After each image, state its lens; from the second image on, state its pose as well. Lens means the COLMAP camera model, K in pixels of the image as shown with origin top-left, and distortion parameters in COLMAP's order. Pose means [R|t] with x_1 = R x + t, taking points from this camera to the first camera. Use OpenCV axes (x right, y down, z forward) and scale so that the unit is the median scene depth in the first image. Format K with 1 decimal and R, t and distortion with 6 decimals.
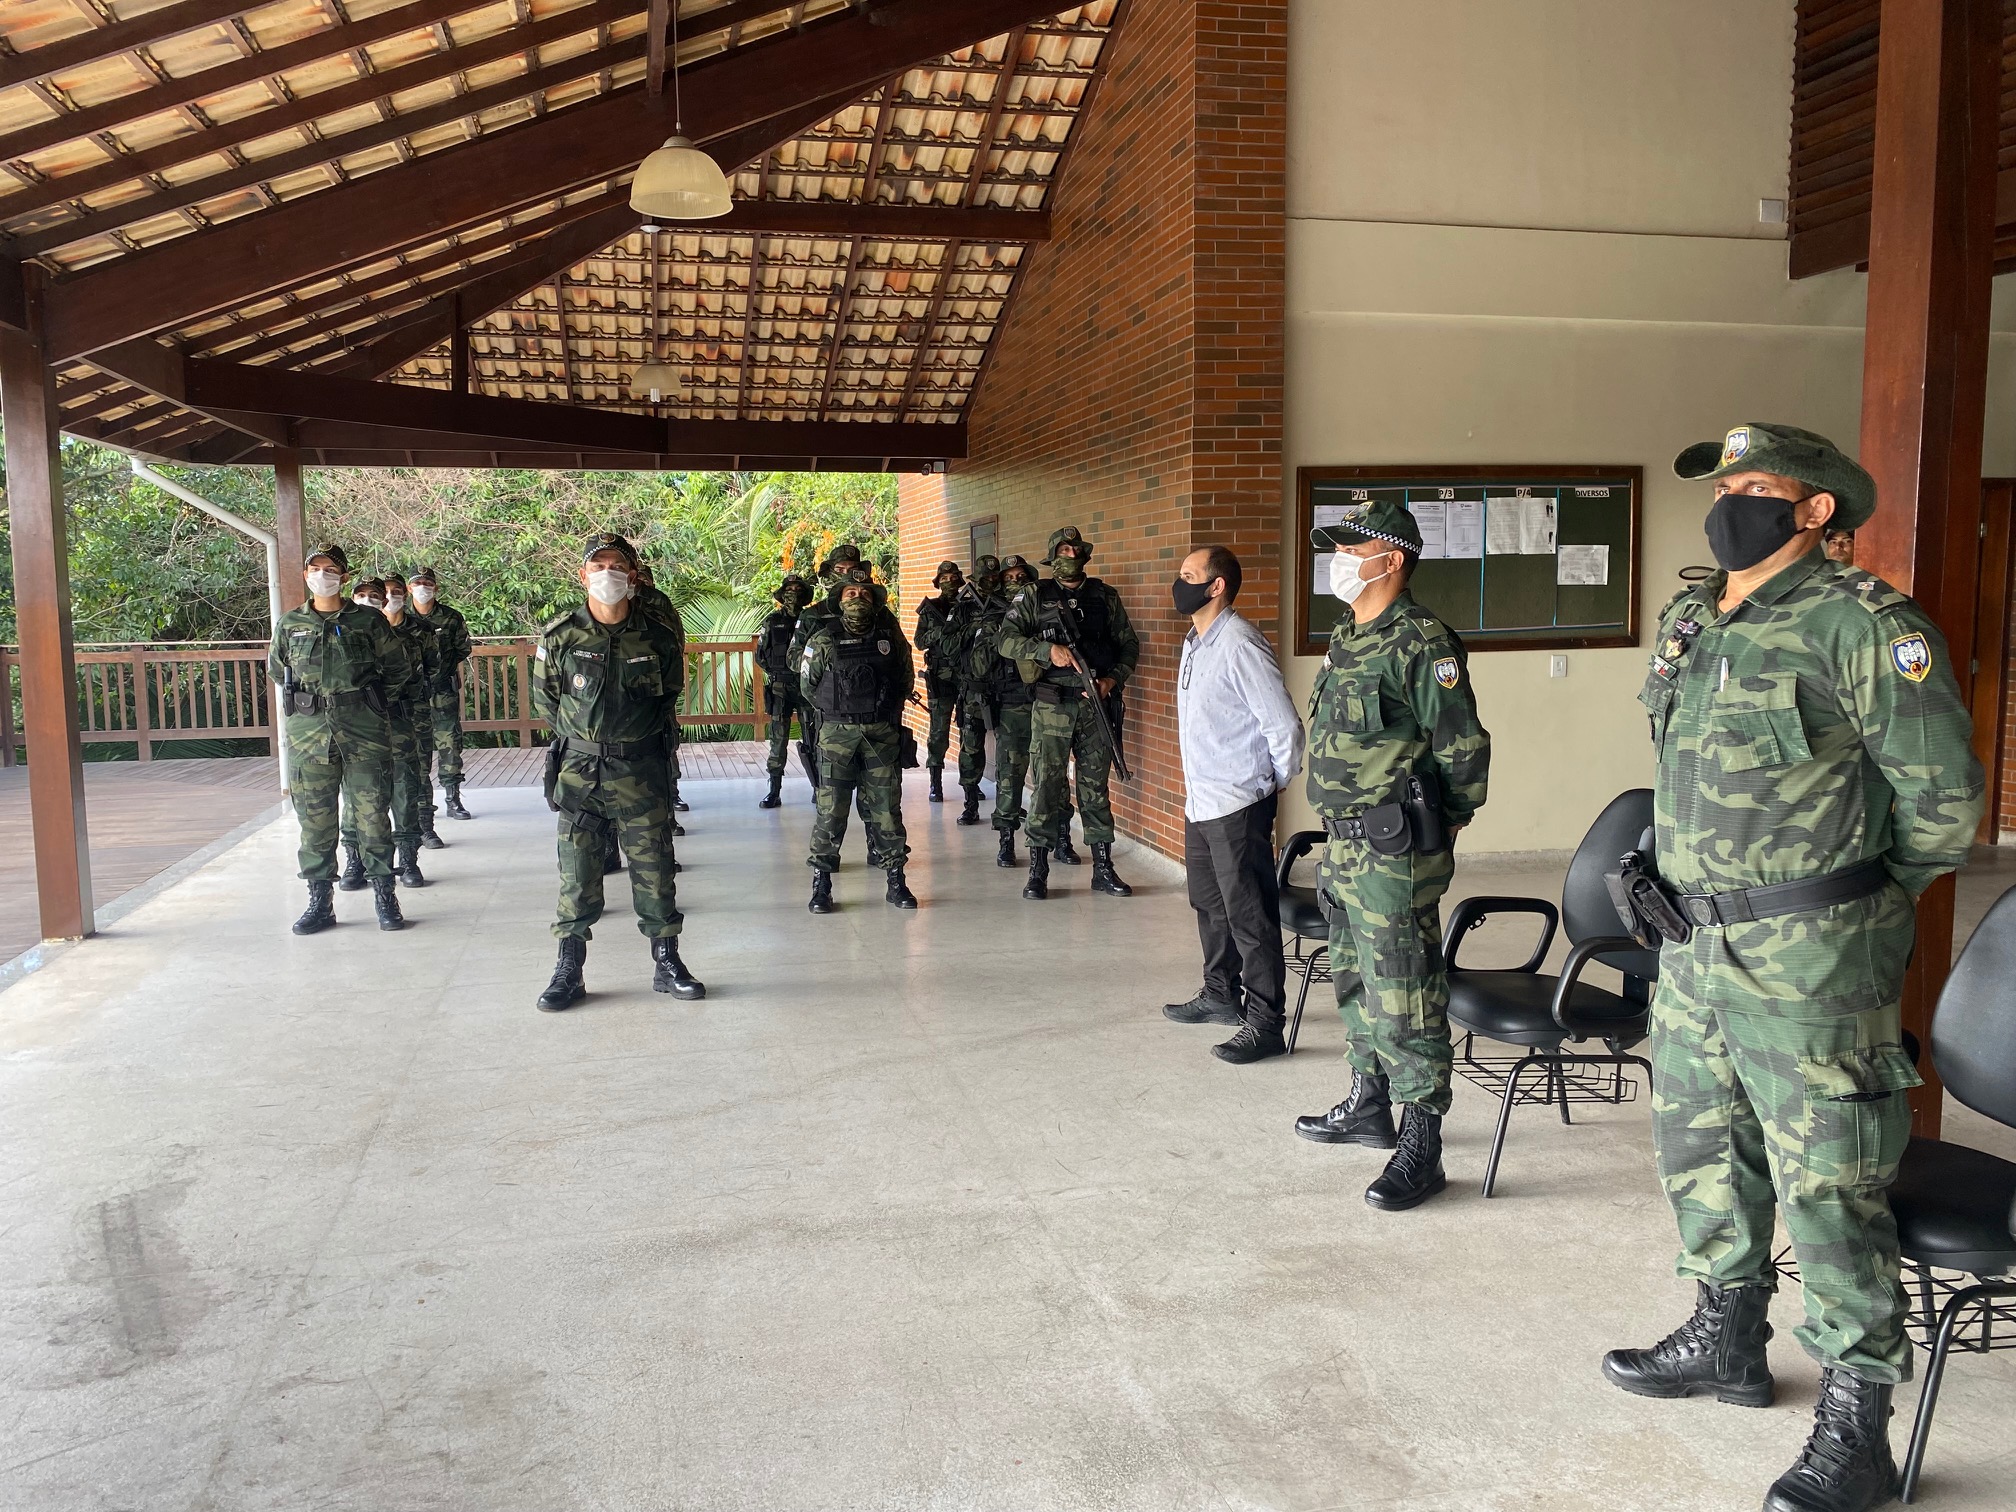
lens RADIAL K [[1514.4, 0, 1040.6], [0, 1514.4, 789.8], [0, 0, 1]] dist [0.004988, -0.022360]
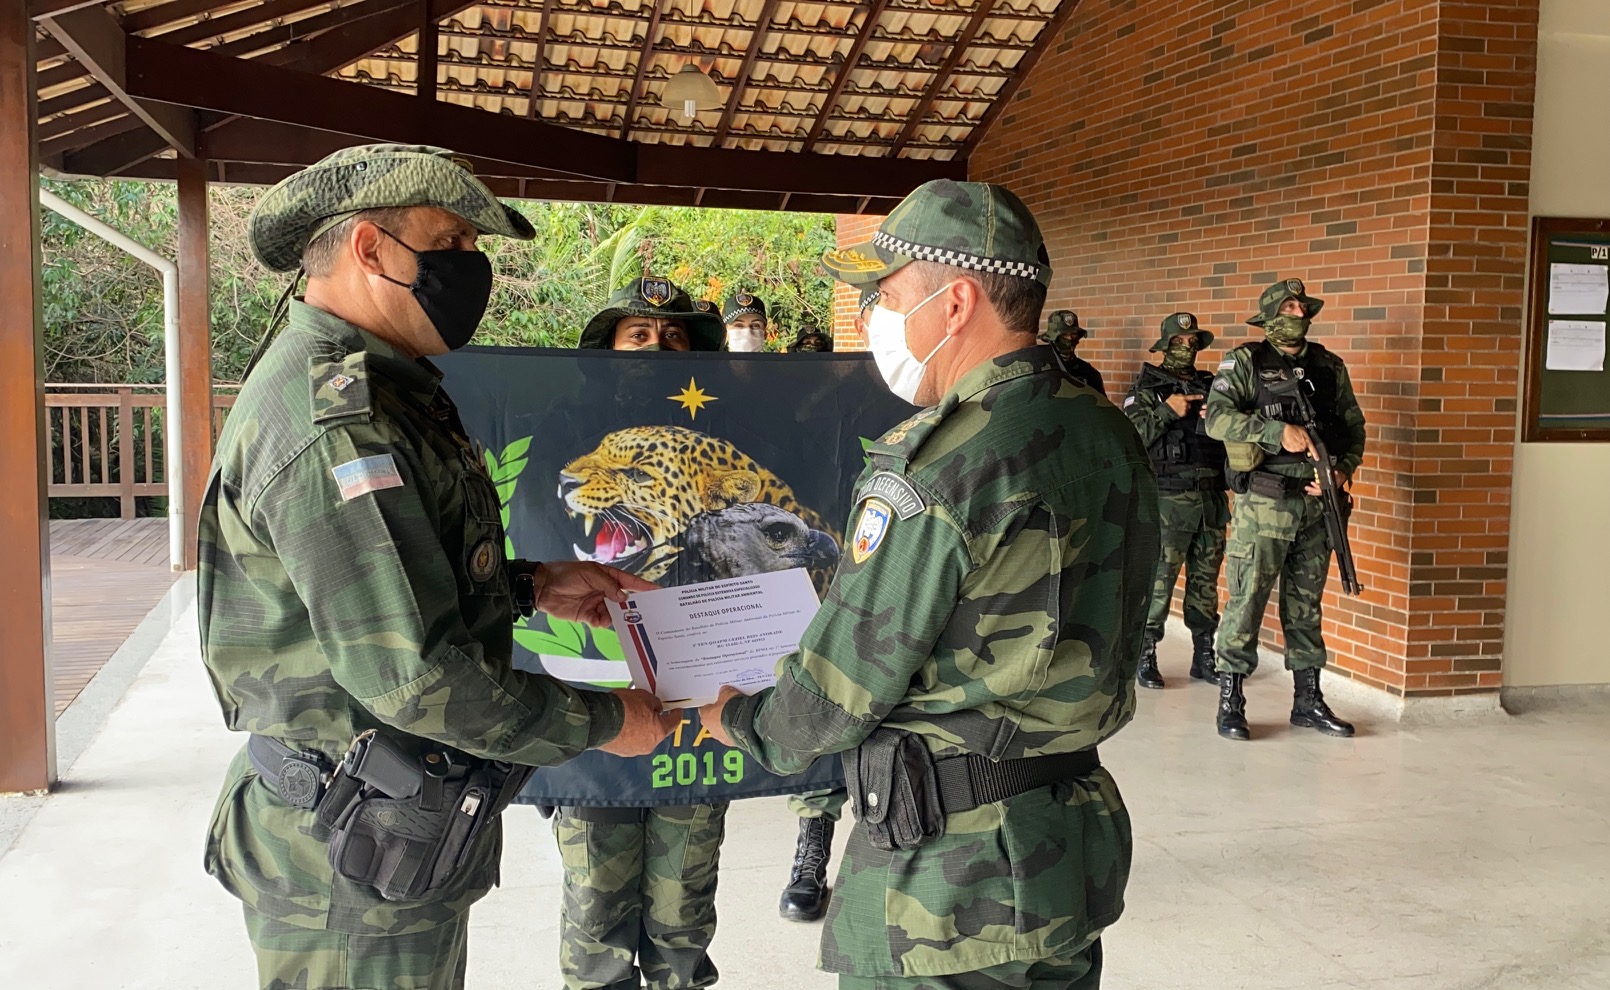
lens RADIAL K [[1498.8, 0, 890.1], [0, 1498.8, 497.9], [0, 0, 1]] dist [0.005803, 0.000000]
pose [[0.997136, 0.019288, 0.073127, -0.174348], [-0.017124, 0.999400, -0.030099, -0.019775], [-0.073663, 0.028761, 0.996868, 0.150720]]
